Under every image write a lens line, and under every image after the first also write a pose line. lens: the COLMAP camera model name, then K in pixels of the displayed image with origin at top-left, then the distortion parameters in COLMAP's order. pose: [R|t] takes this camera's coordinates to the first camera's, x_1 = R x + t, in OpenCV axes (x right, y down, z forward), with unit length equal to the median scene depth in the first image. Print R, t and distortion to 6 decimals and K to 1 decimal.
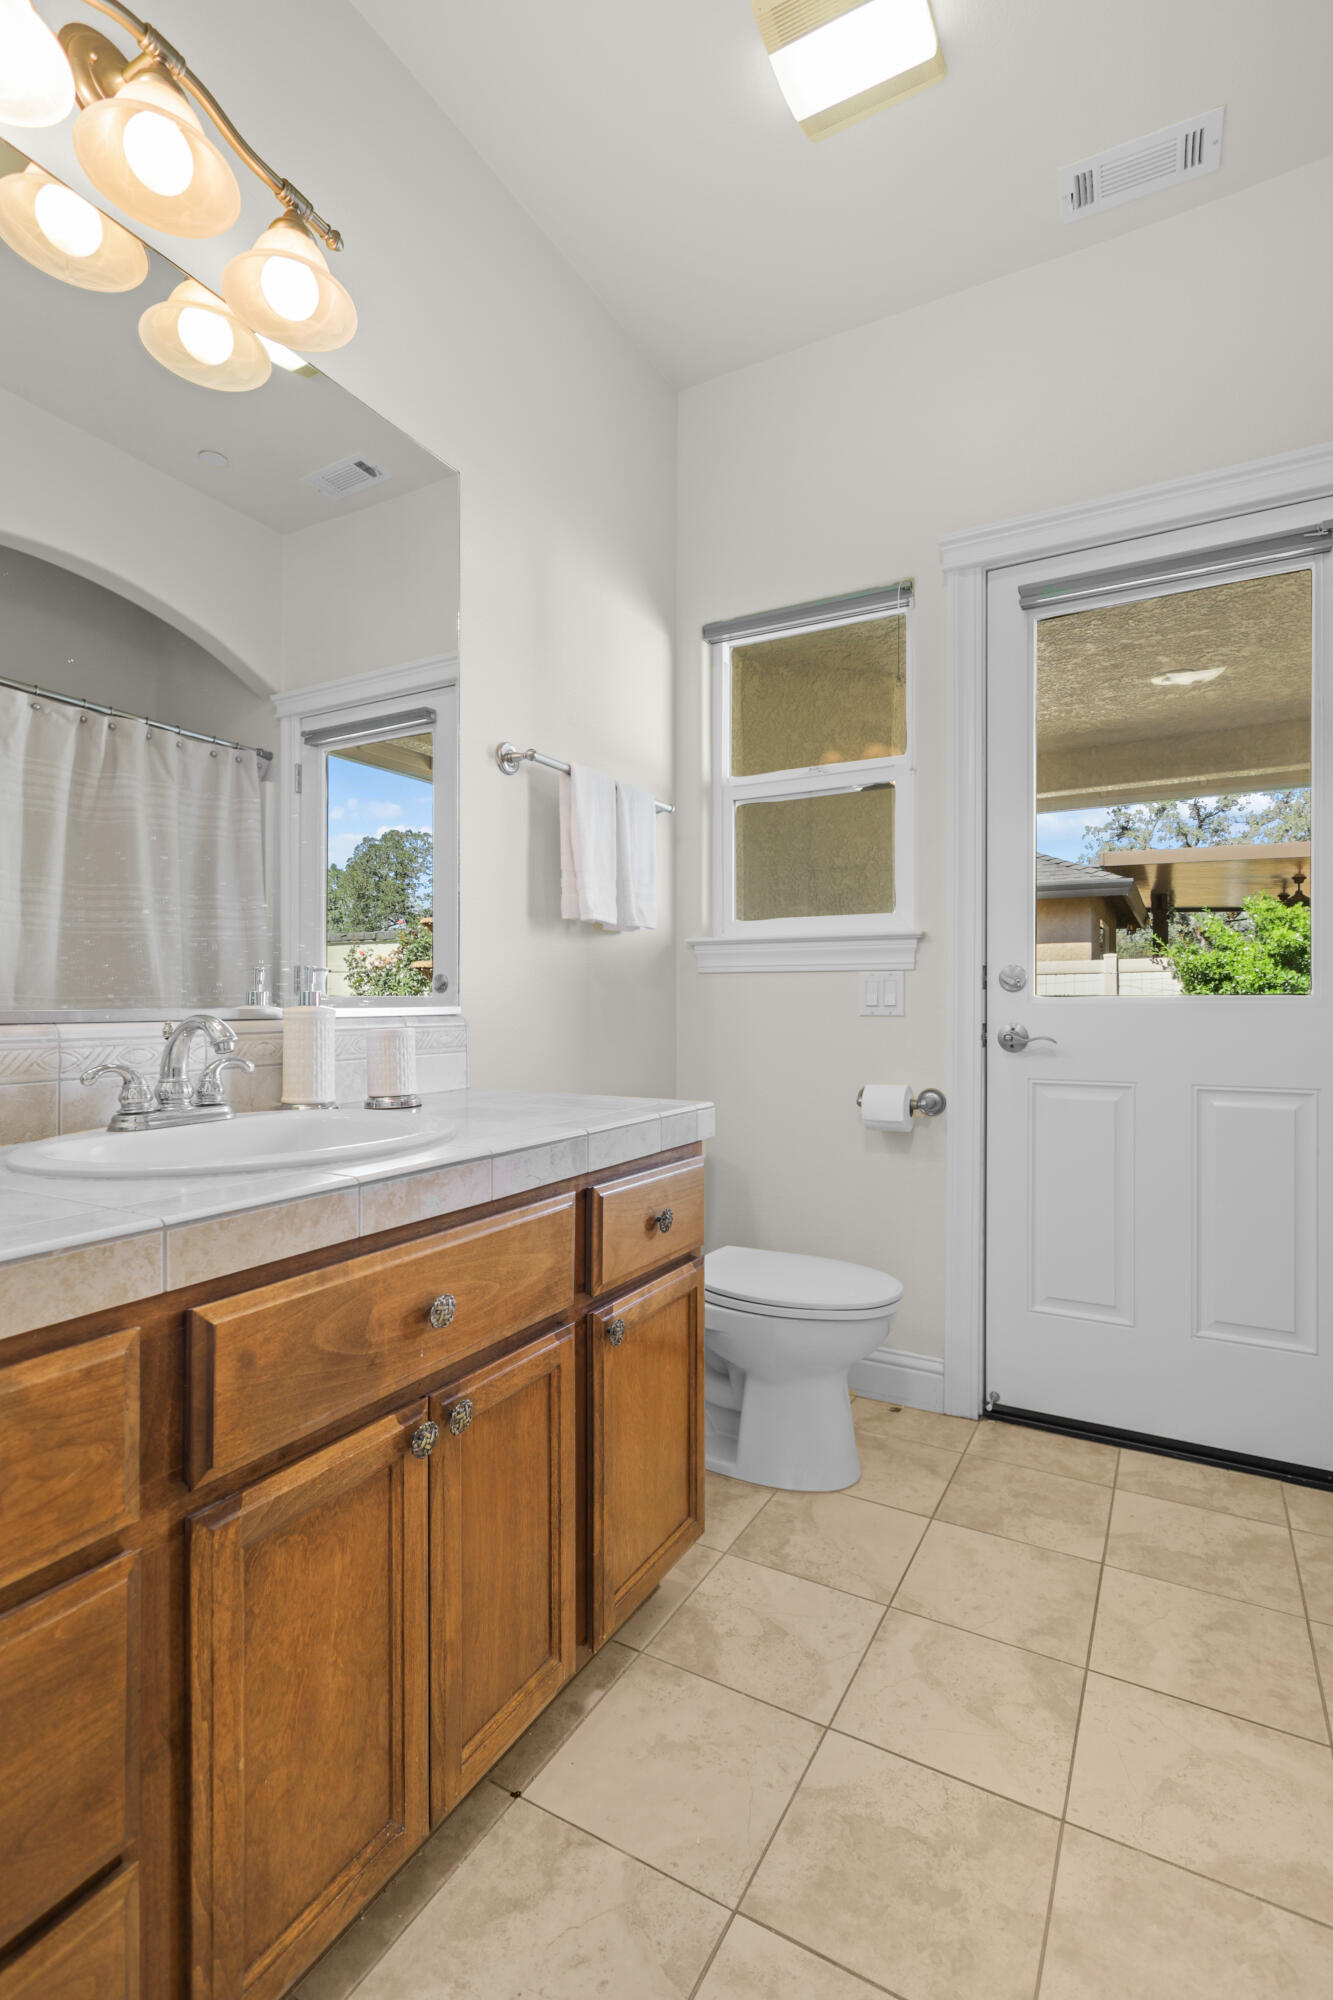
lens RADIAL K [[944.5, 0, 659.7], [0, 944.5, 1005.4], [0, 0, 1]] dist [-0.000338, 0.002538]
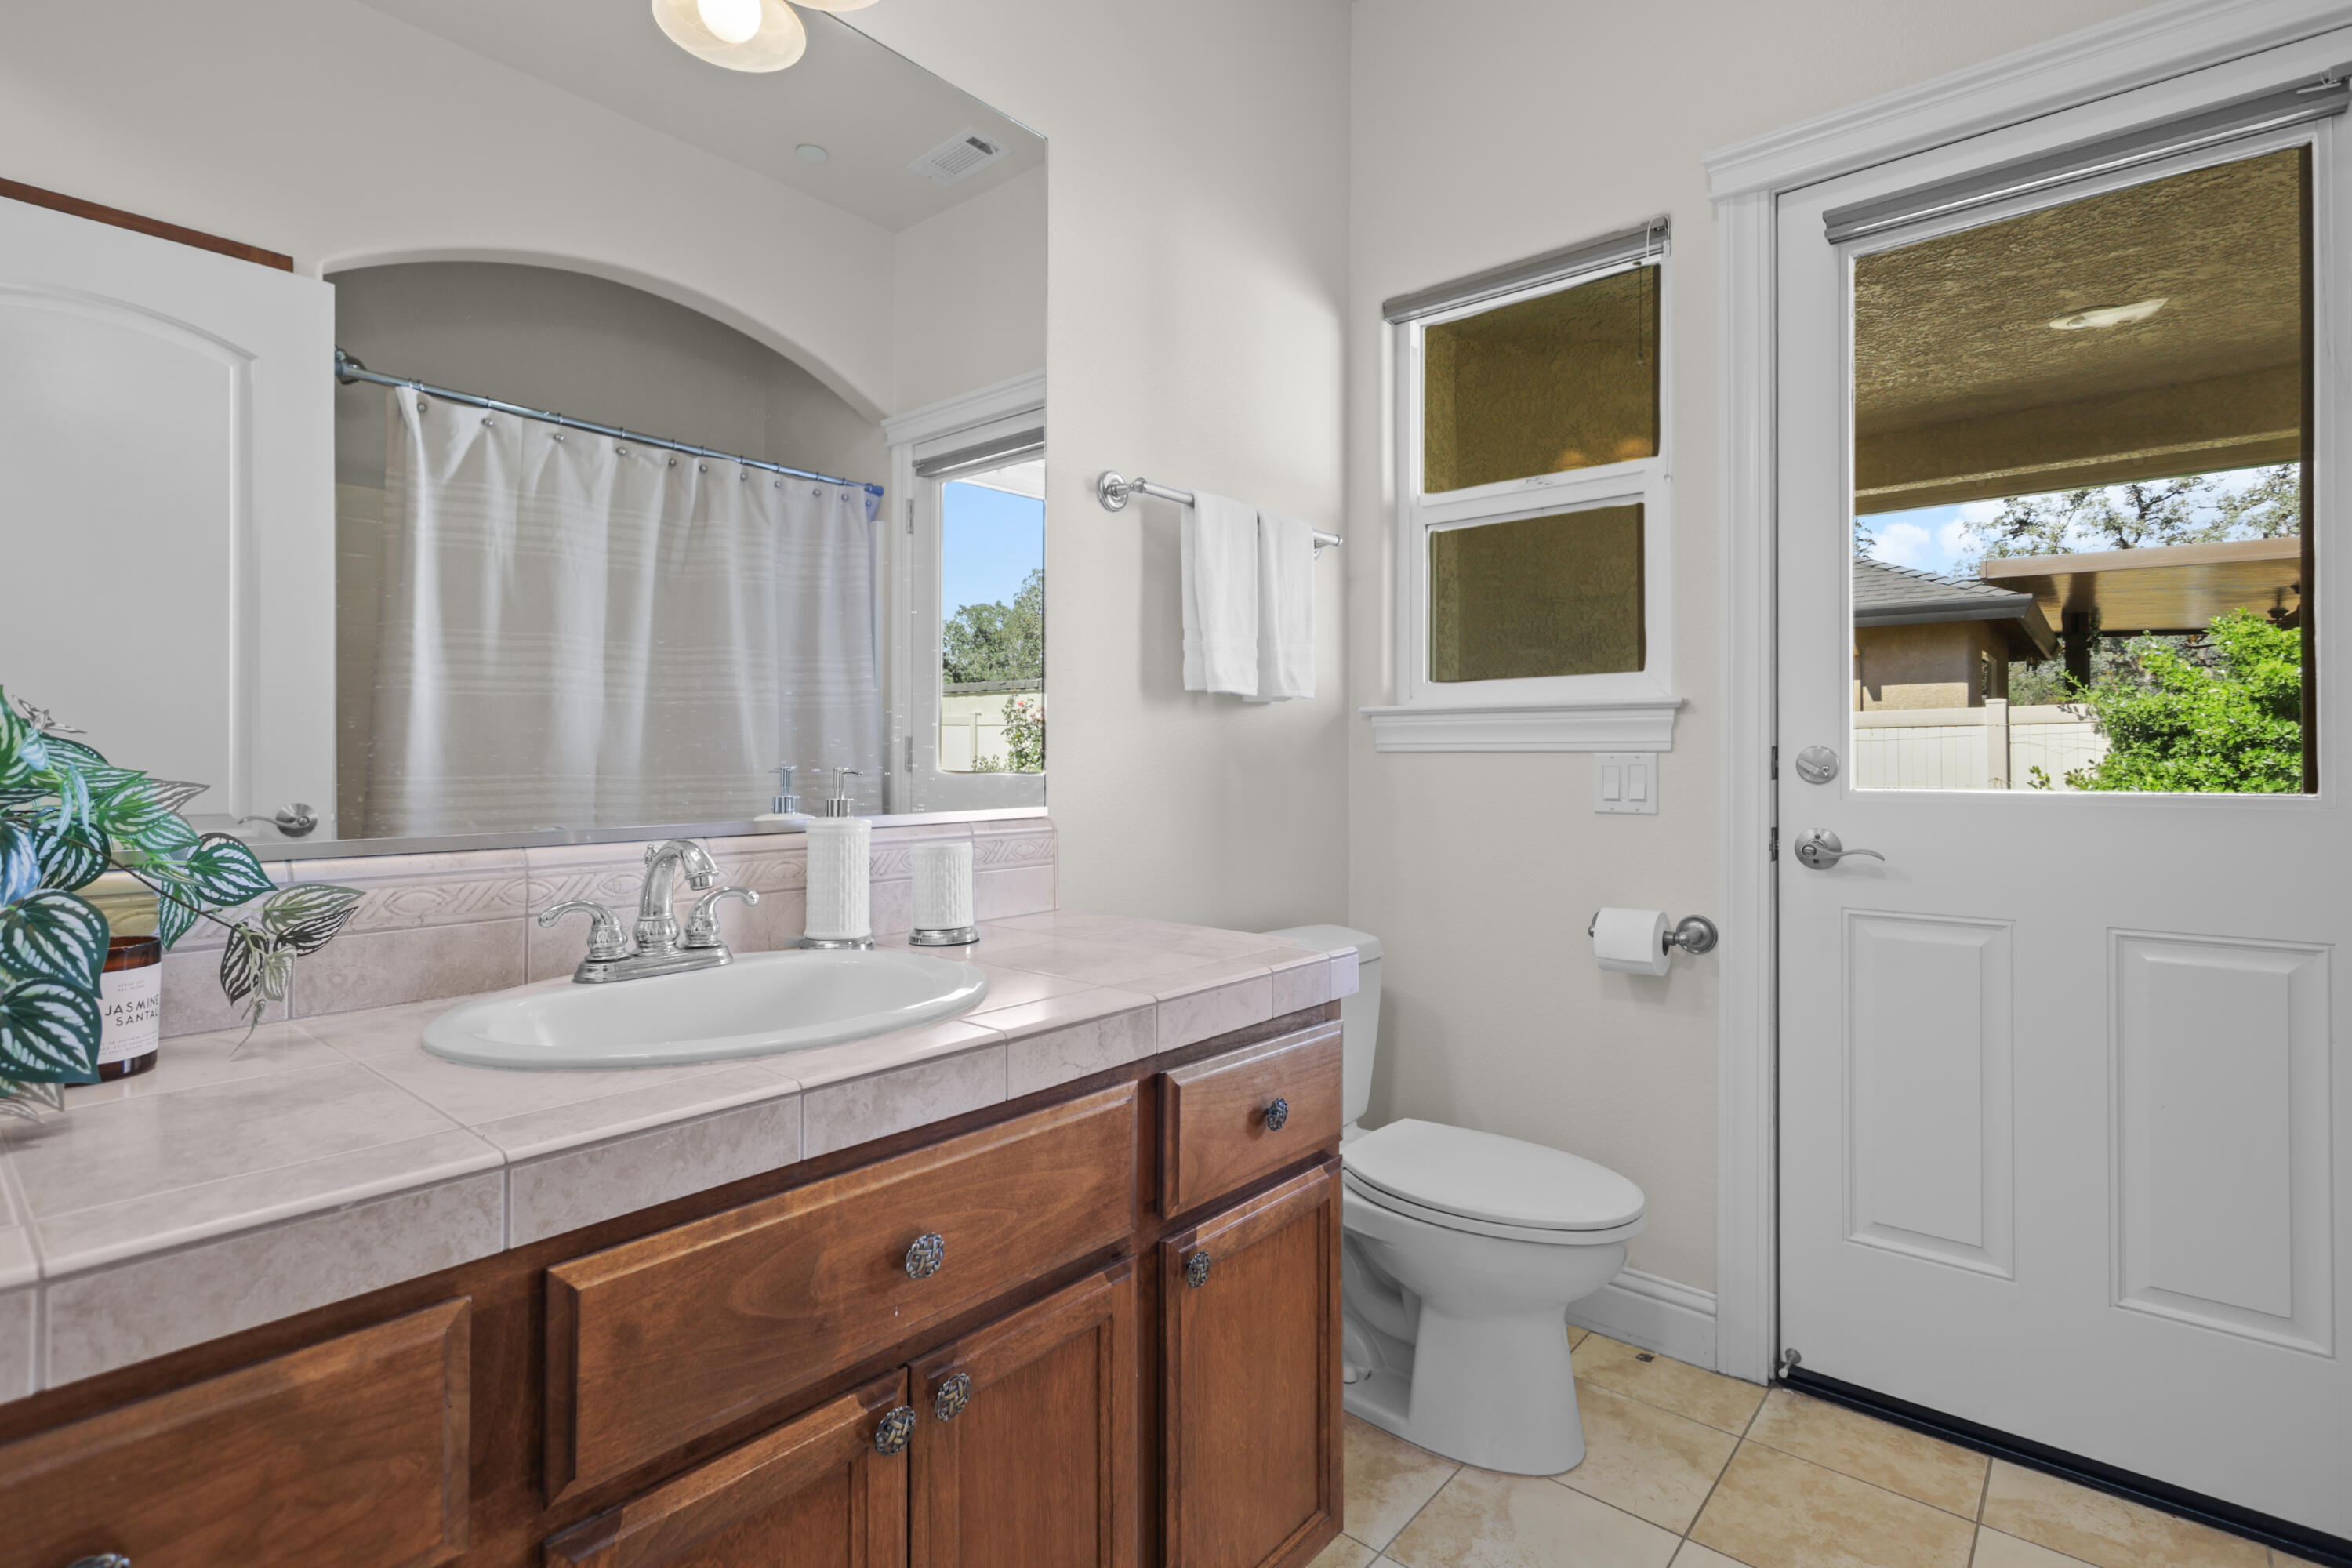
lens RADIAL K [[1110.7, 0, 1196.5], [0, 1110.7, 732.3], [0, 0, 1]] dist [-0.000338, 0.002538]
pose [[0.980163, -0.002069, -0.198182, 0.090027], [-0.000122, 0.999939, -0.011040, -0.046926], [0.198193, 0.010845, 0.980103, 0.099222]]
